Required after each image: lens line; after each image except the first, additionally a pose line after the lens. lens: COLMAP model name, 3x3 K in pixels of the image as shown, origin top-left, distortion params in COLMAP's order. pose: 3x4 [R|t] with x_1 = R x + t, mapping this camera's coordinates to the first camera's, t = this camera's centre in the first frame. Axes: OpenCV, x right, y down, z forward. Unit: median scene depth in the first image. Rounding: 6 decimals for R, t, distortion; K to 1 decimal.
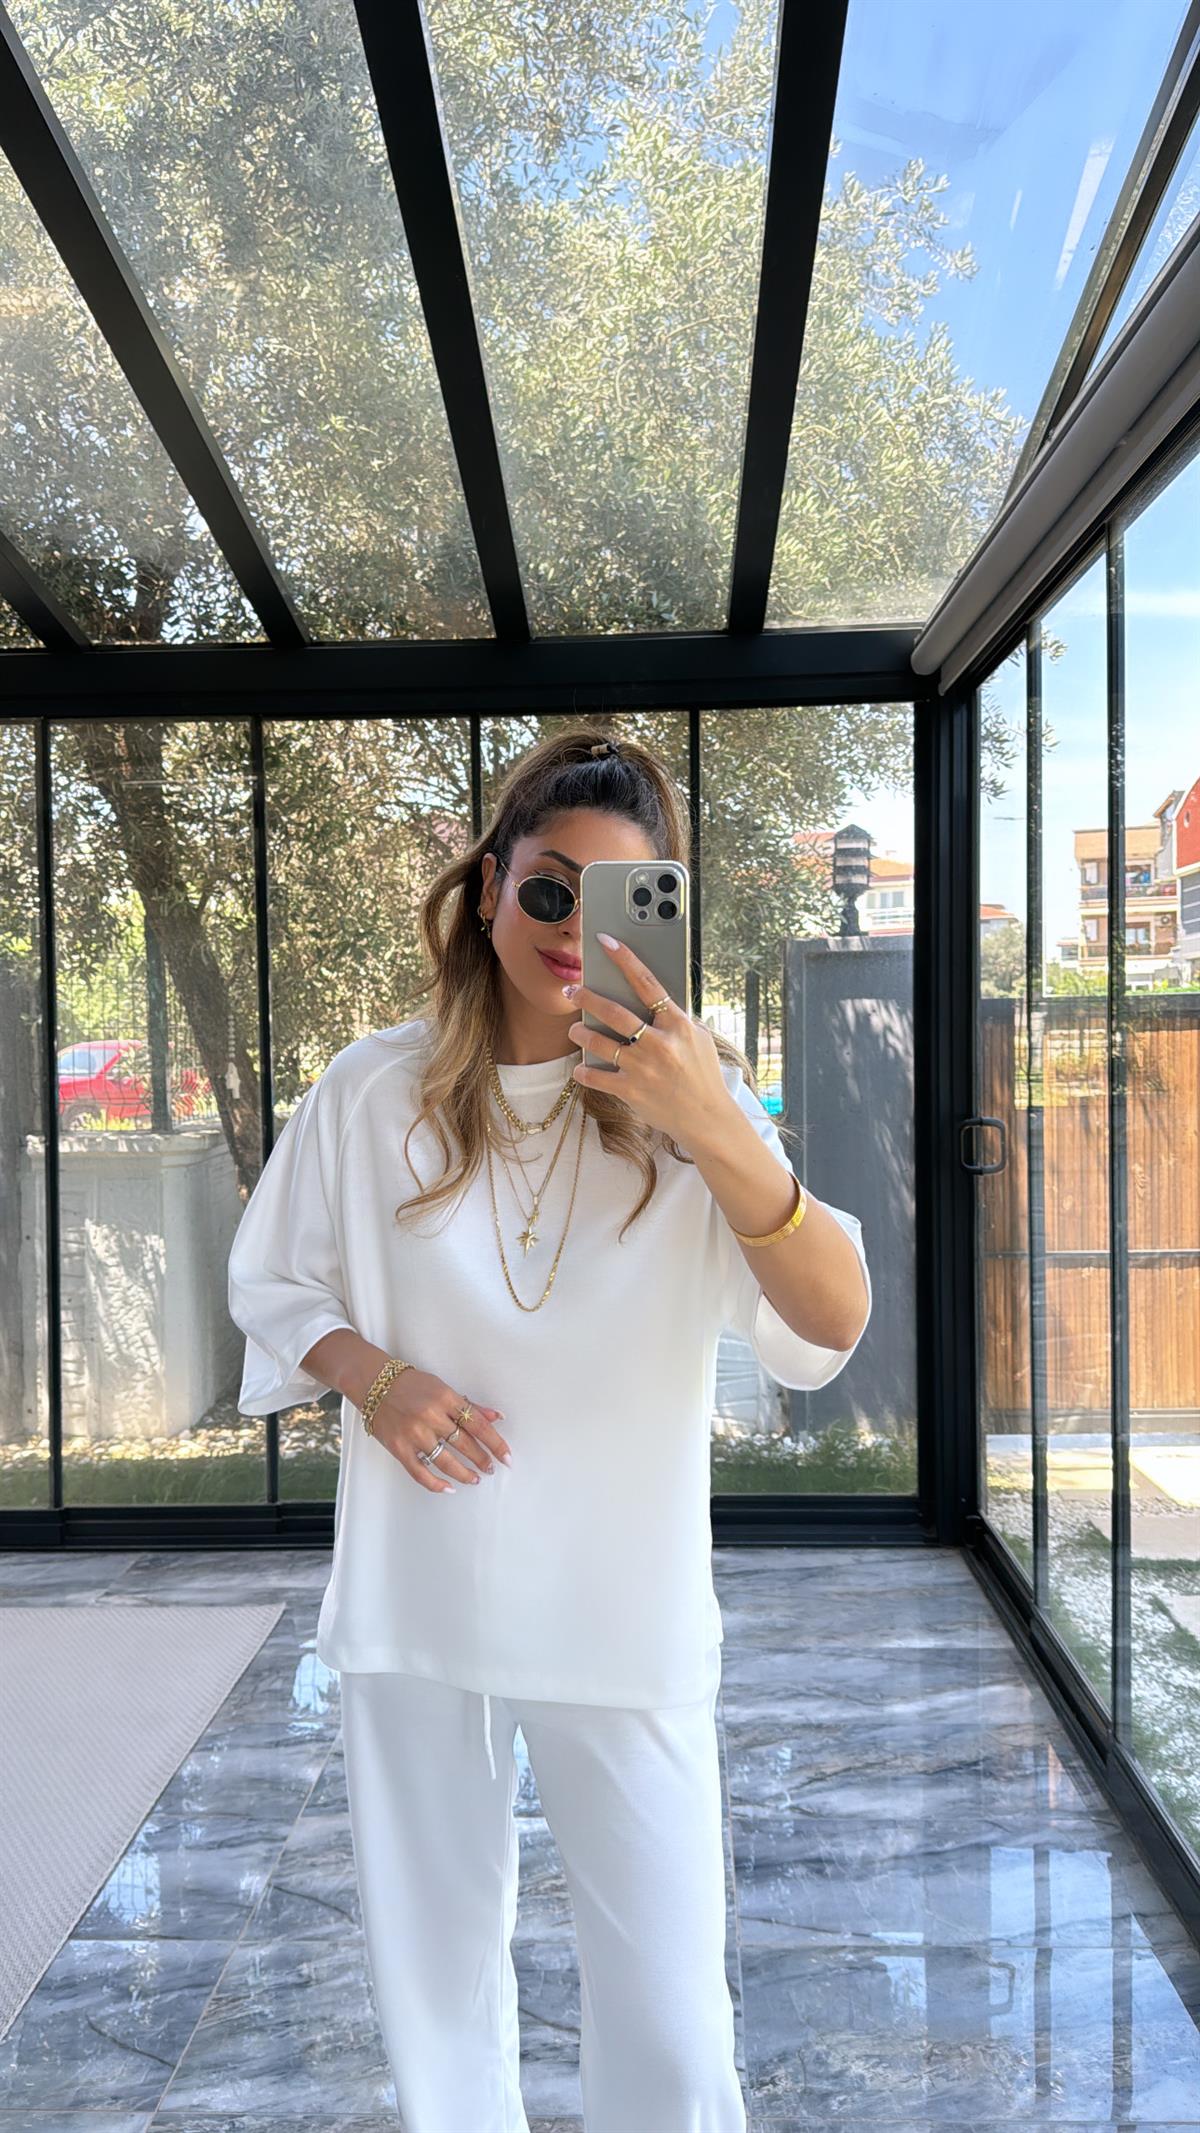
lens RADIAL K [[1539.2, 0, 587.3], [0, 1539.2, 1048.9], [0, 0, 1]] dist [-0.005293, -0.005448]
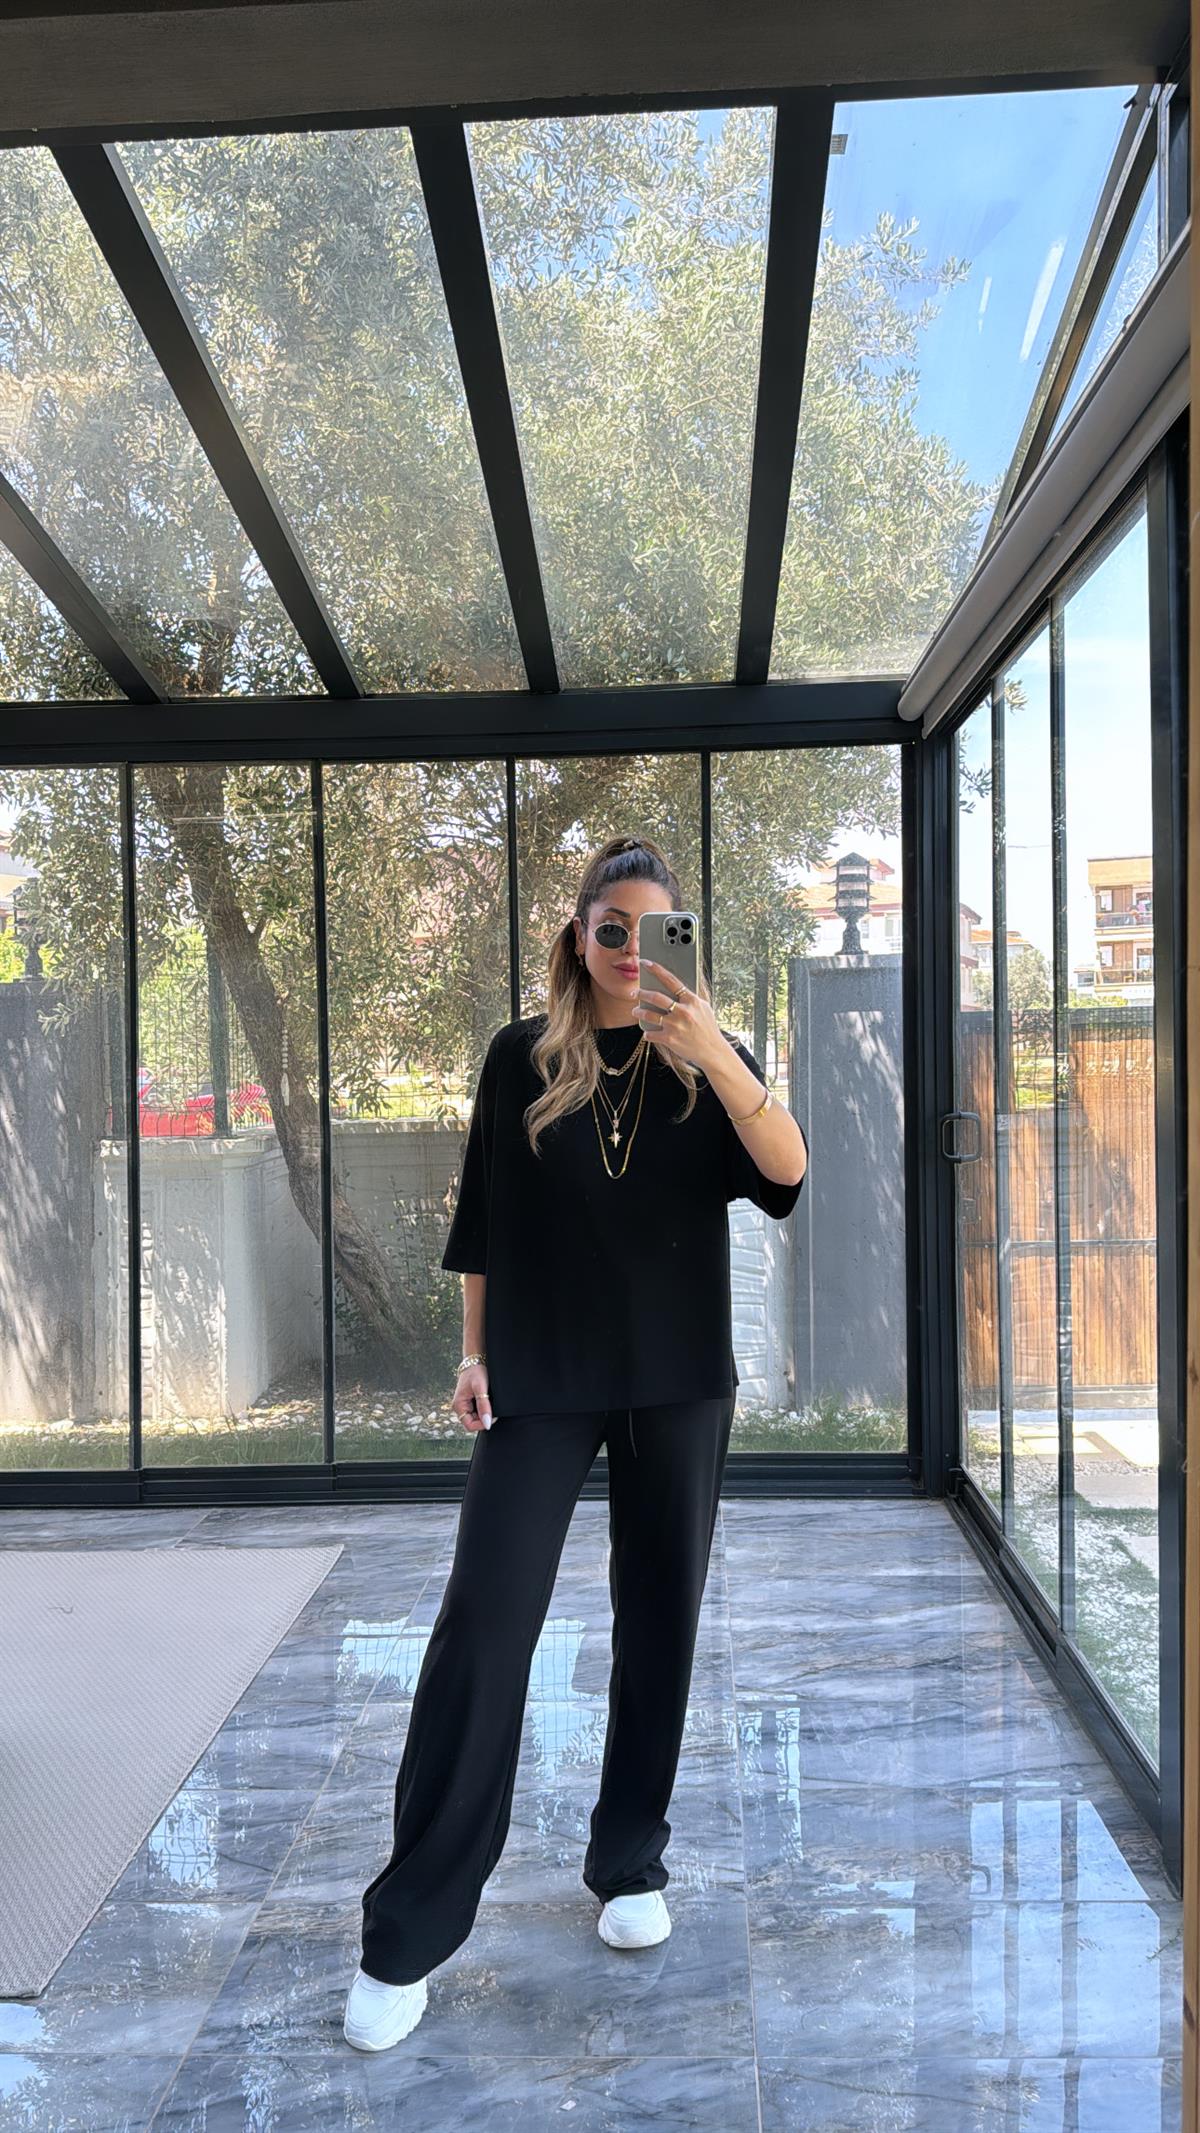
lens RADIAL K [[1534.2, 0, 603.5], [0, 1534.2, 1077.1], [0, 0, 1]] dist [-0.002371, -0.000284]
pose [[0.999990, -0.004131, -0.001694, -0.002566], [0.004131, 0.999991, -0.000175, 0.016933], [0.001695, 0.000168, 0.999999, -0.122719]]
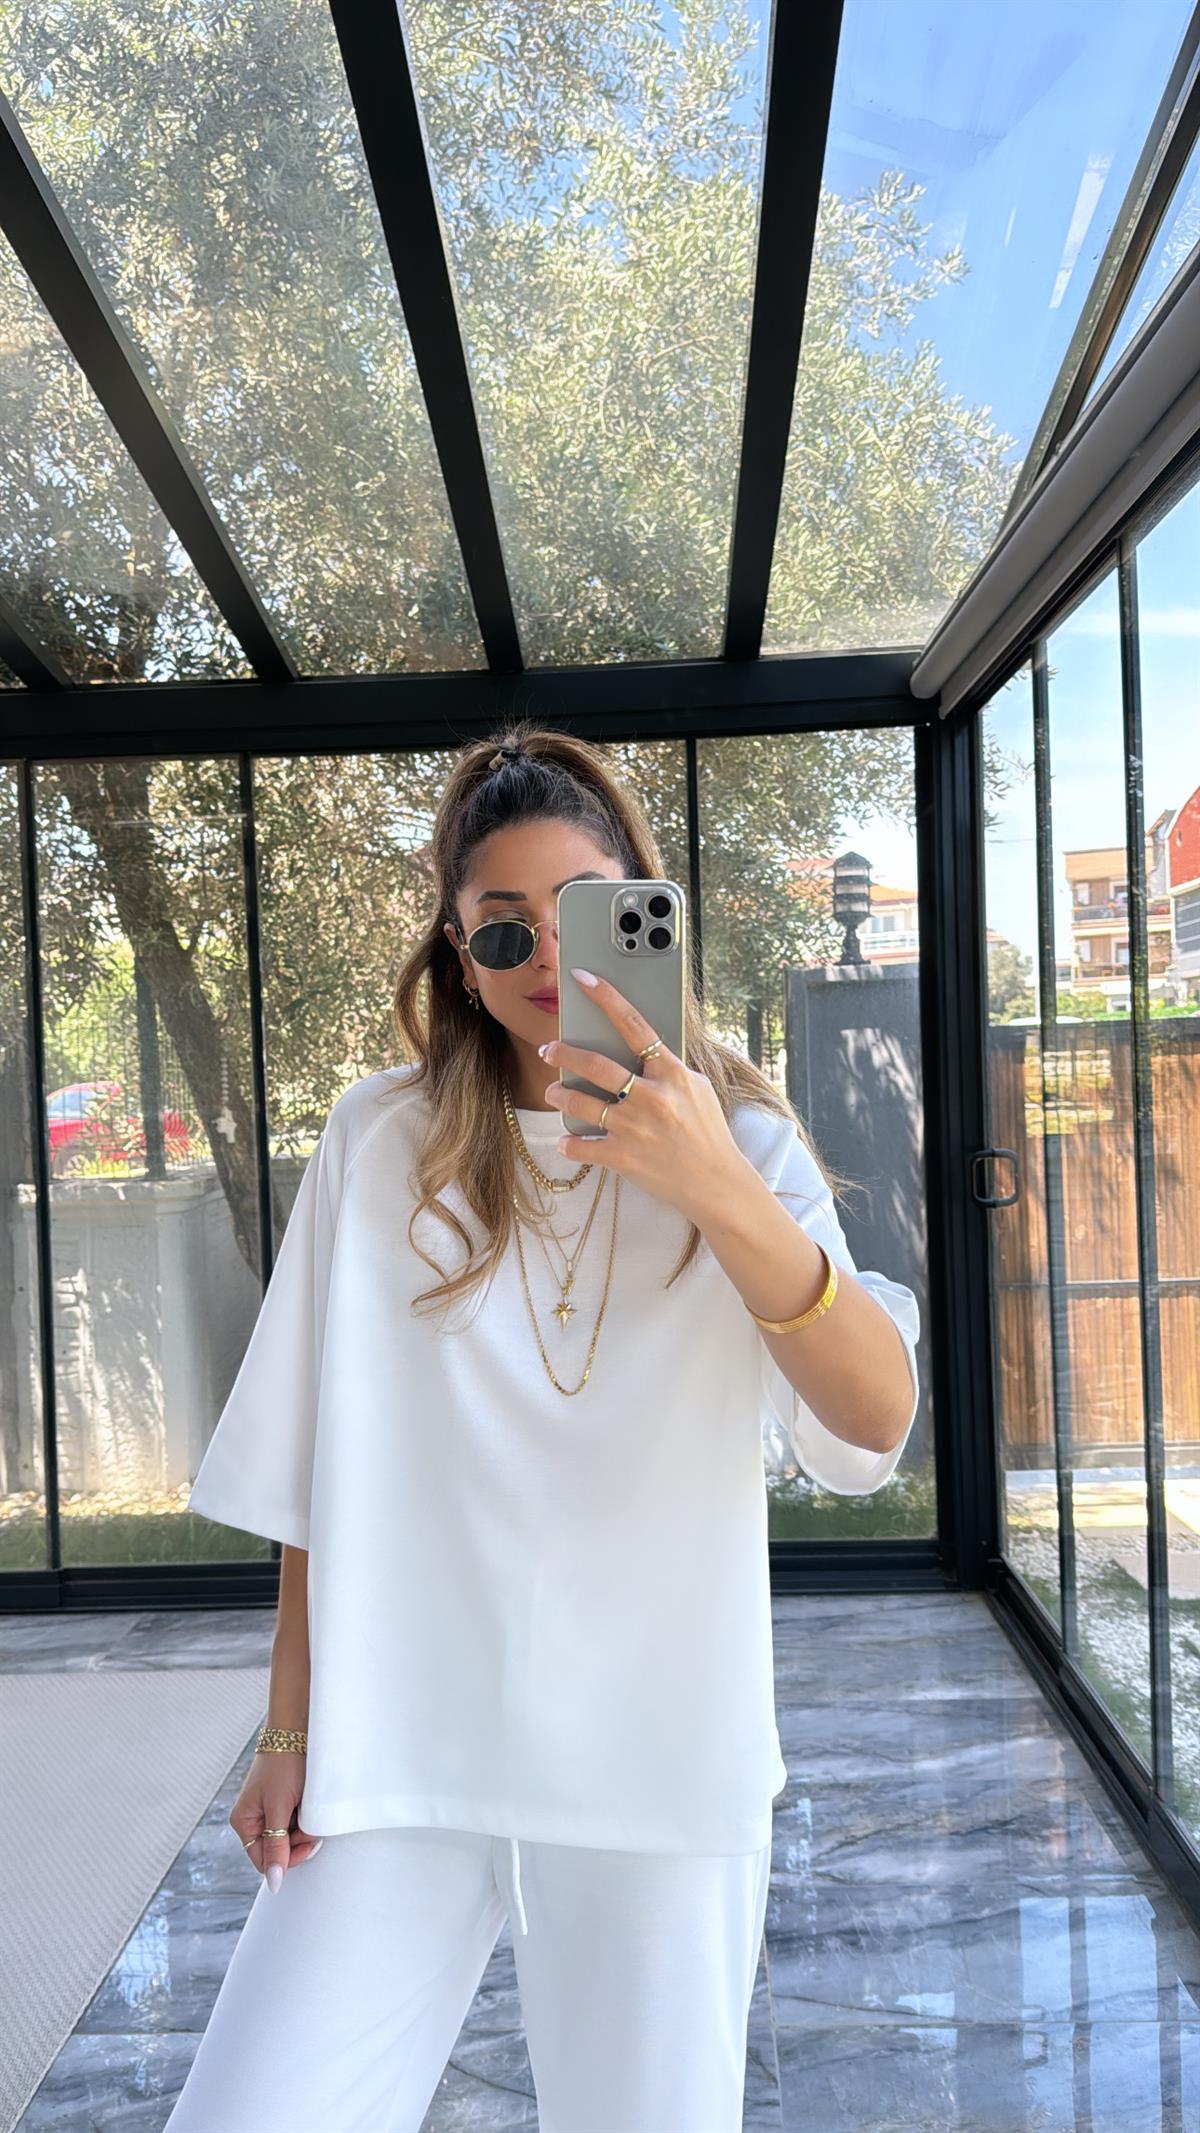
lens RADIAL K [[1537.9, 0, 583.1], [0, 1537.9, 1062.6], [0, 0, 1]] dist [-0.007505, -0.005313]
pose [[0.999785, -0.020634, 0.002265, -0.006036], [0.020656, 0.999734, -0.010214, -0.005836], [-0.002054, 0.010259, 0.999945, 0.024618]]
